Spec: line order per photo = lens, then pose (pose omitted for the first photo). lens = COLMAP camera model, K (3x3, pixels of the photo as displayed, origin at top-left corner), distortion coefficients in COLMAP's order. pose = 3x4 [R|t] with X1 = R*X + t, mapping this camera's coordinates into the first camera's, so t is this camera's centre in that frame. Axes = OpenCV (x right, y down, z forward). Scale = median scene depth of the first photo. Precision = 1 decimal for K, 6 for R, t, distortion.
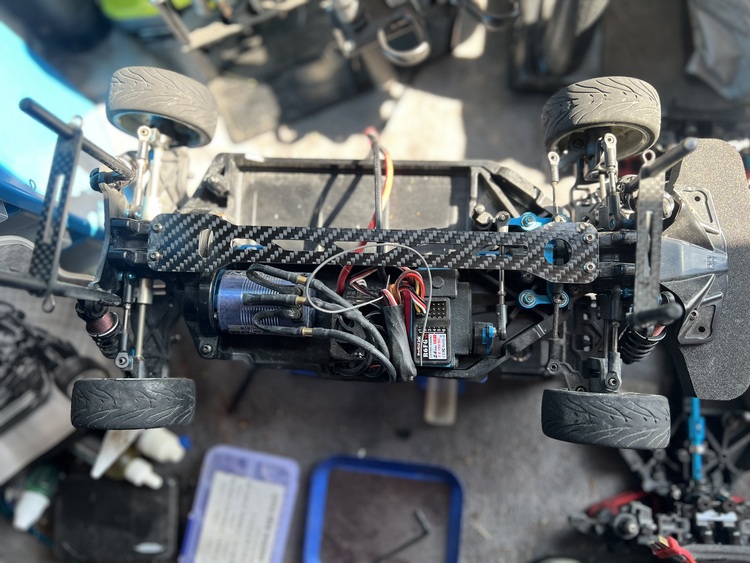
lens RADIAL K [[555.3, 0, 375.0], [0, 555.3, 281.5], [0, 0, 1]] dist [0.007602, 0.000547]
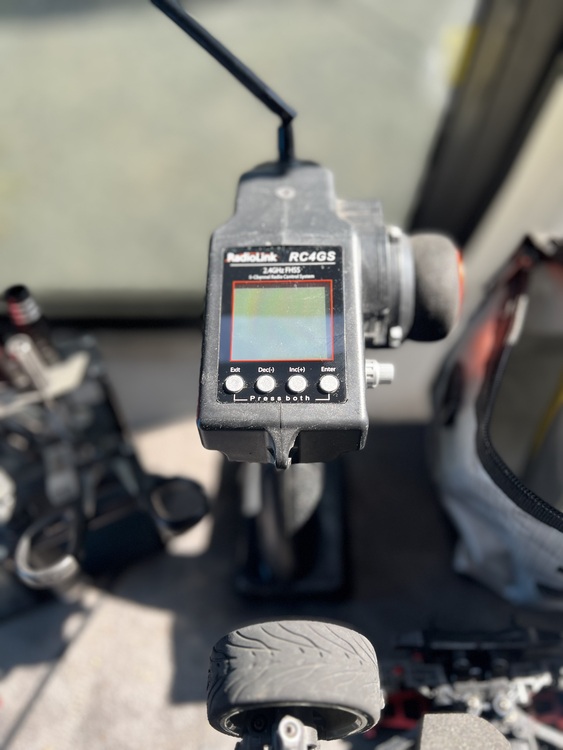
lens RADIAL K [[555.3, 0, 281.5], [0, 555.3, 375.0], [0, 0, 1]] dist [0.007602, 0.000547]
pose [[0.998680, -0.003501, 0.051245, 0.269719], [0.031941, 0.823647, -0.566202, -0.161354], [-0.040226, 0.567092, 0.822672, 0.192073]]
